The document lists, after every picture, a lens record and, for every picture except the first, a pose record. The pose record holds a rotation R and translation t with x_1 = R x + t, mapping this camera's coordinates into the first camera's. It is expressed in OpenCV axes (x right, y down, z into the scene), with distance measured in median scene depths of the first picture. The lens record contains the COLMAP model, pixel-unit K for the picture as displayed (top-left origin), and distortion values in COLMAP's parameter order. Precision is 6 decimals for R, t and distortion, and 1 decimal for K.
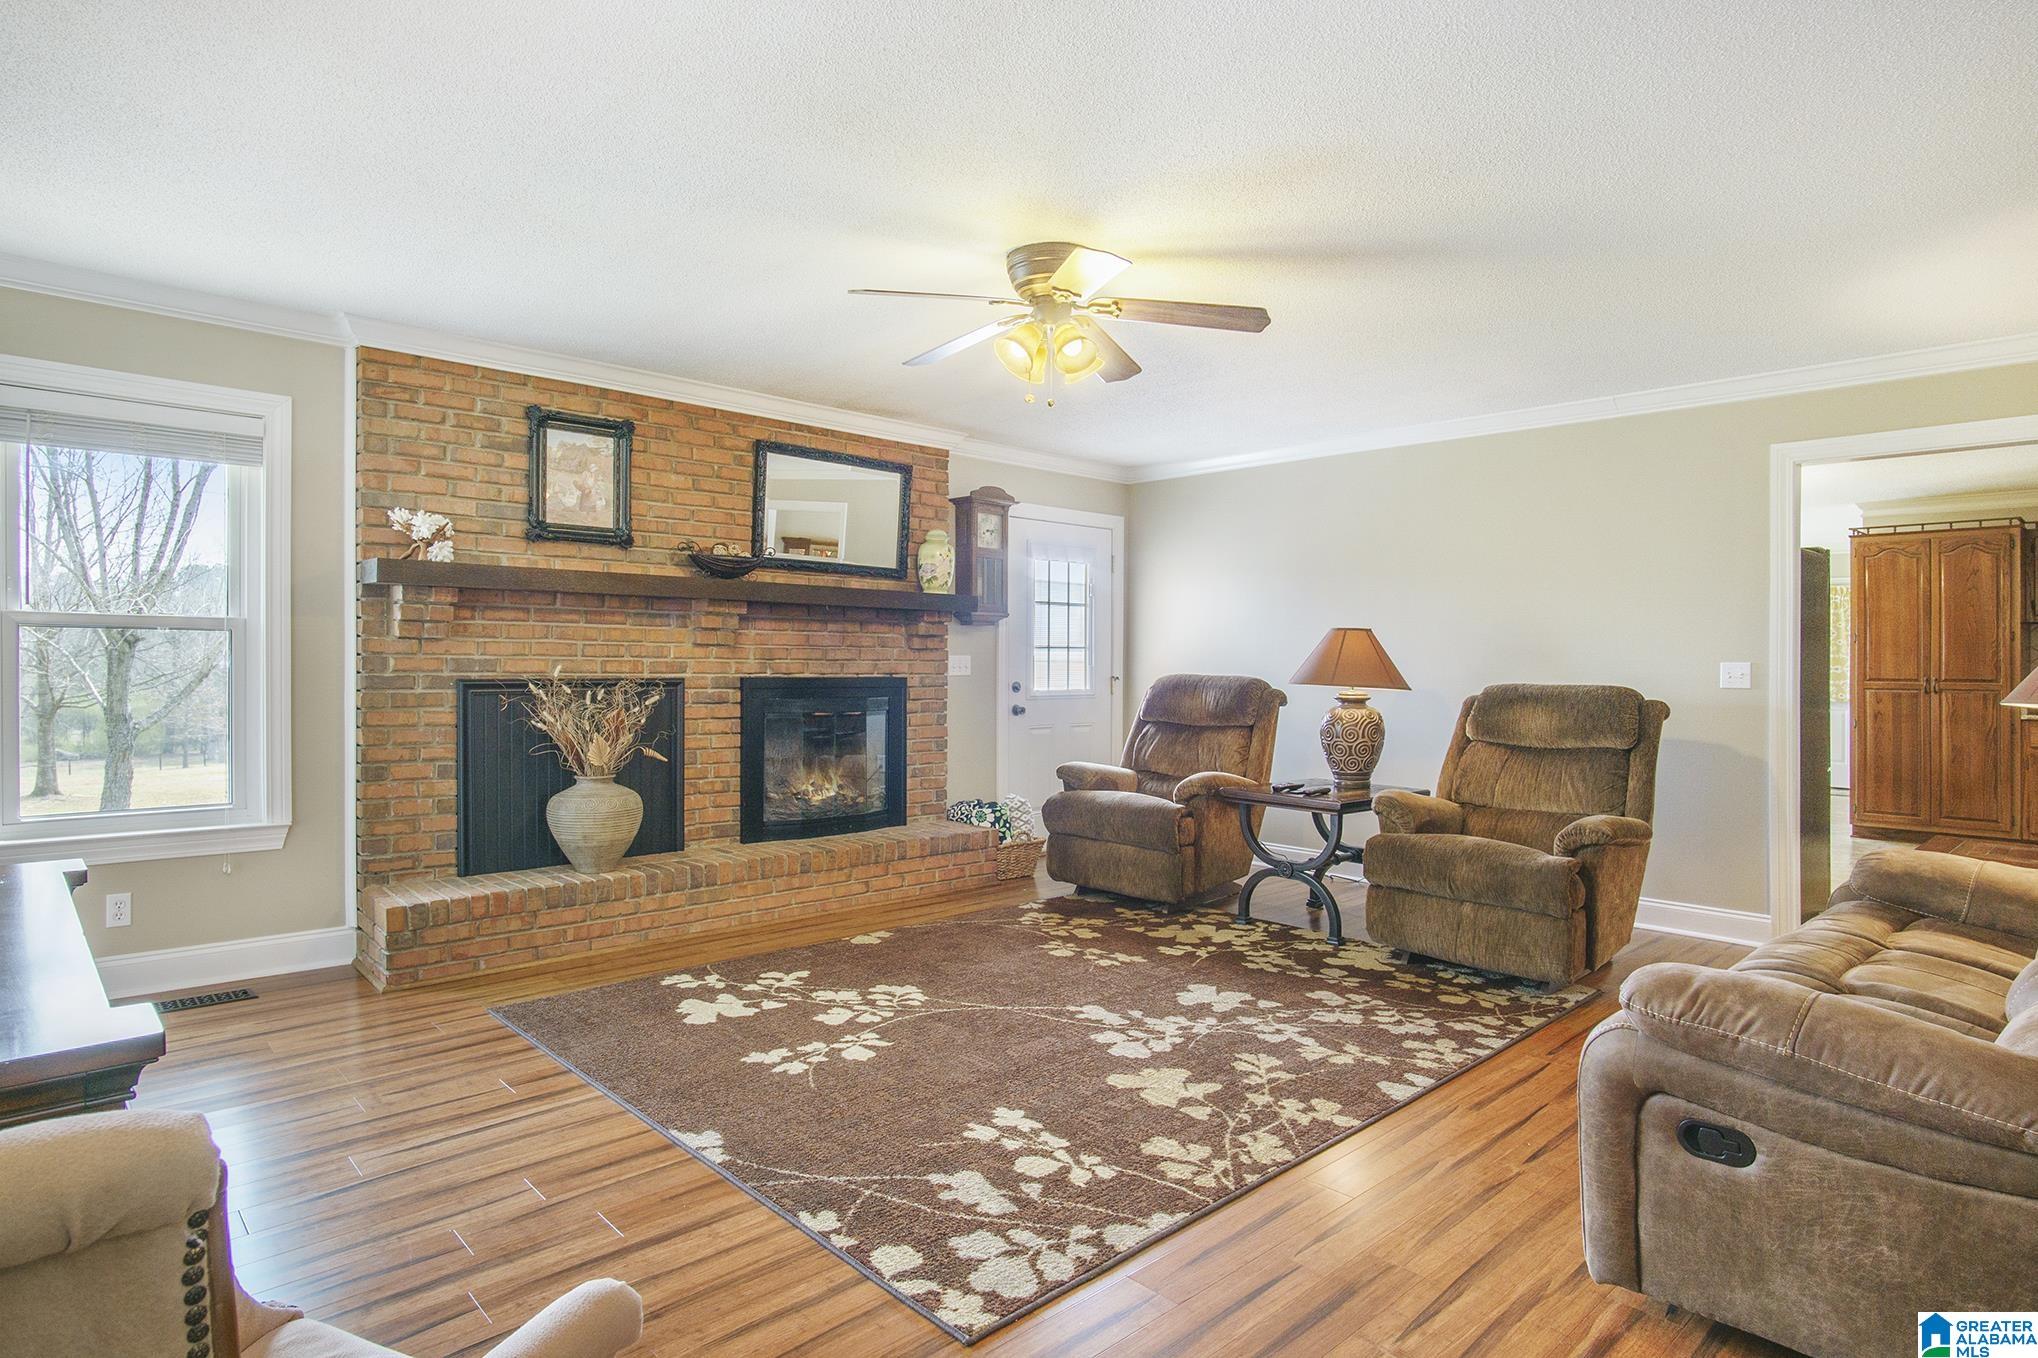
lens RADIAL K [[1105.7, 0, 1020.6], [0, 1105.7, 668.7], [0, 0, 1]] dist [-0.018794, 0.002621]
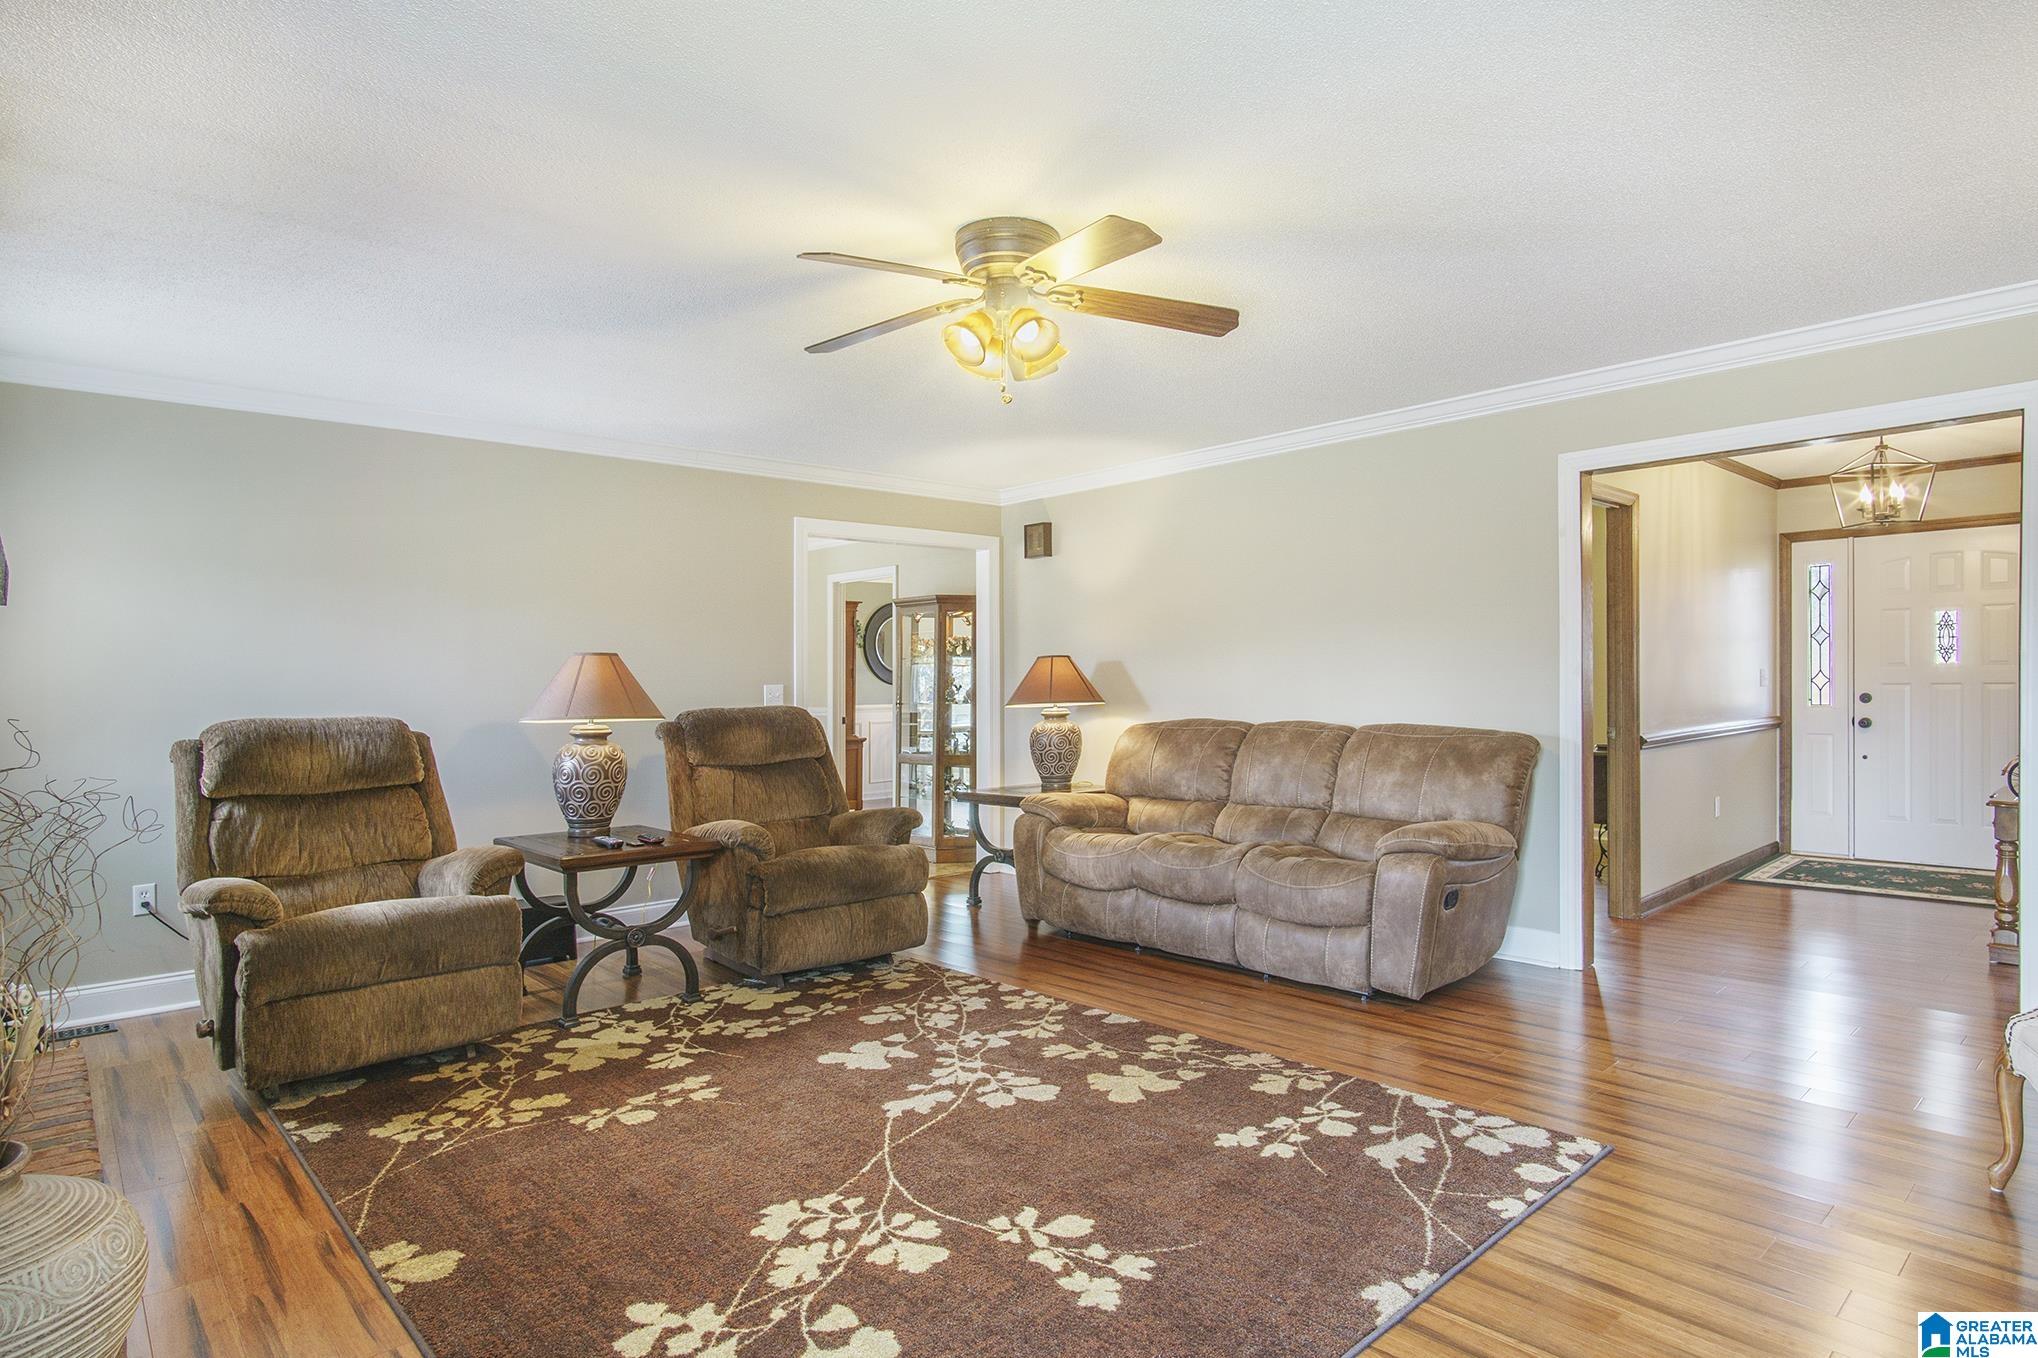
lens RADIAL K [[1105.7, 0, 1030.5], [0, 1105.7, 671.9], [0, 0, 1]] dist [-0.018794, 0.002621]
pose [[0.017282, -0.000514, 0.999851, -0.803189], [0.023114, 0.999733, 0.000114, -0.018585], [-0.999583, 0.023108, 0.017289, 0.917206]]
